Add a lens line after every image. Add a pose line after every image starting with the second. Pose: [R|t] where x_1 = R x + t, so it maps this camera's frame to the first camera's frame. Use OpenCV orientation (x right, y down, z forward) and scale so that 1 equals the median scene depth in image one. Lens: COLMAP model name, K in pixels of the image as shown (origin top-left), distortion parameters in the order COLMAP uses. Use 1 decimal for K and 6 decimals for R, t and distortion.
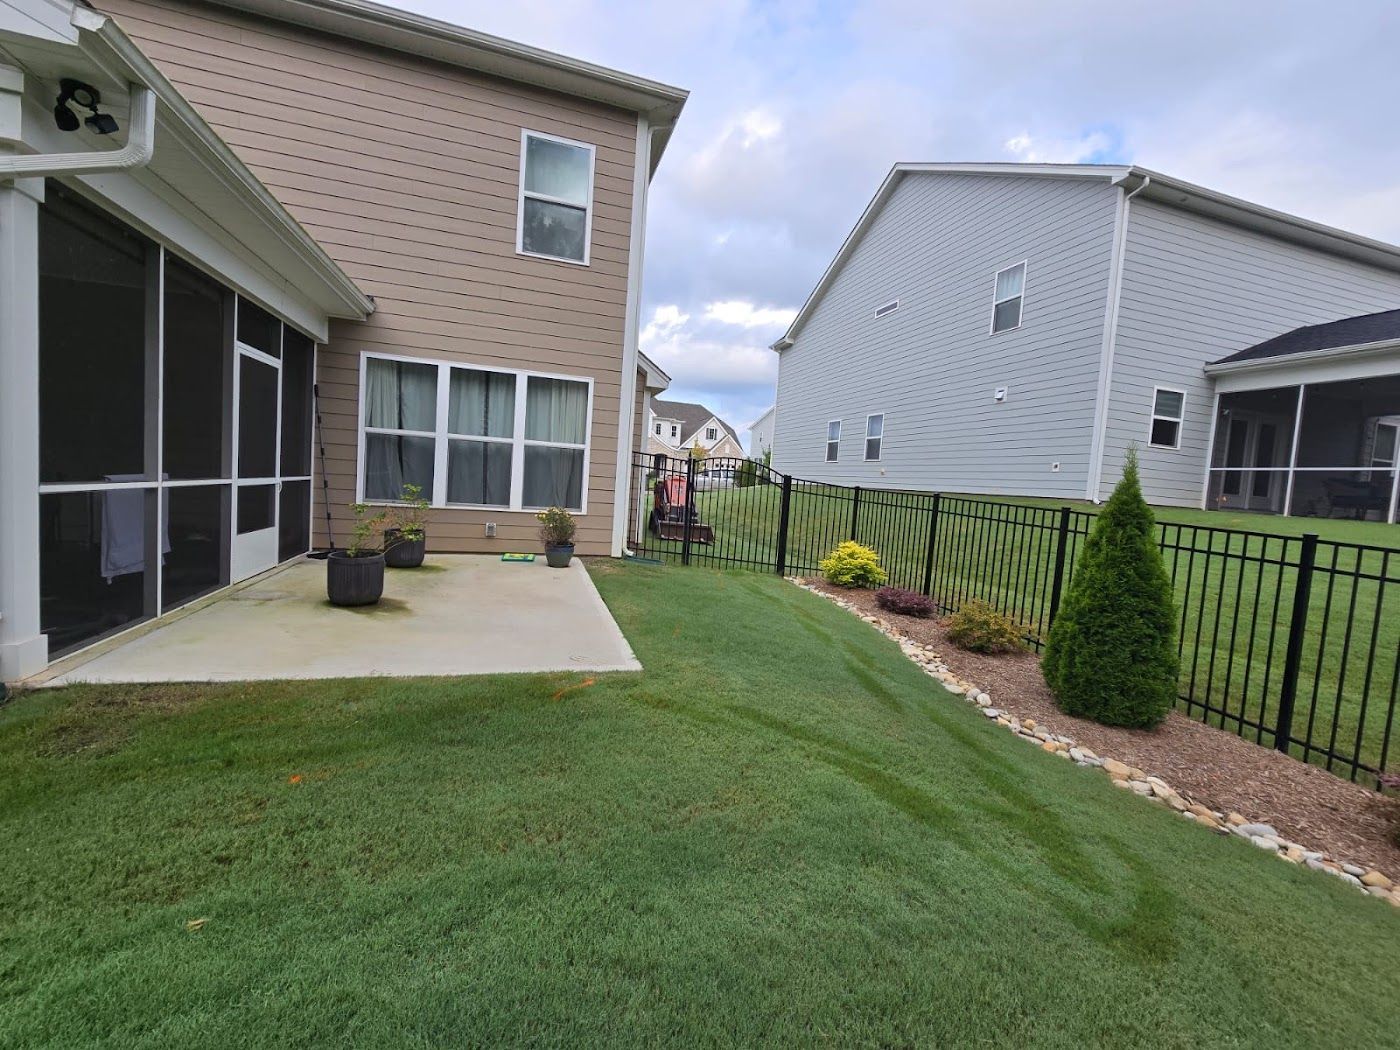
lens RADIAL K [[571.2, 0, 700.9], [0, 571.2, 520.2], [0, 0, 1]] dist [-0.008663, 0.000346]
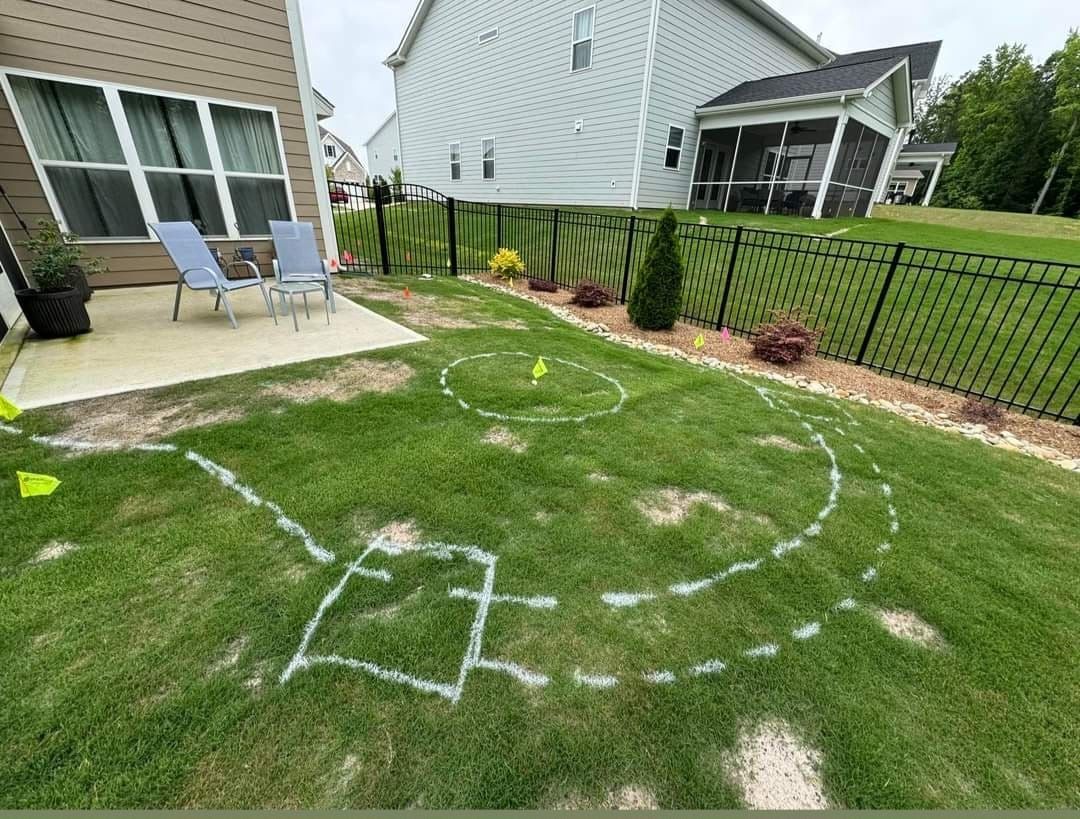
lens RADIAL K [[427.1, 0, 539.1], [0, 427.1, 408.2], [0, 0, 1]] dist [-0.004364, -0.000330]
pose [[0.904673, -0.214441, 0.368214, -0.155756], [0.055334, 0.915942, 0.397477, -0.012863], [-0.422498, -0.339212, 0.840494, -0.115693]]
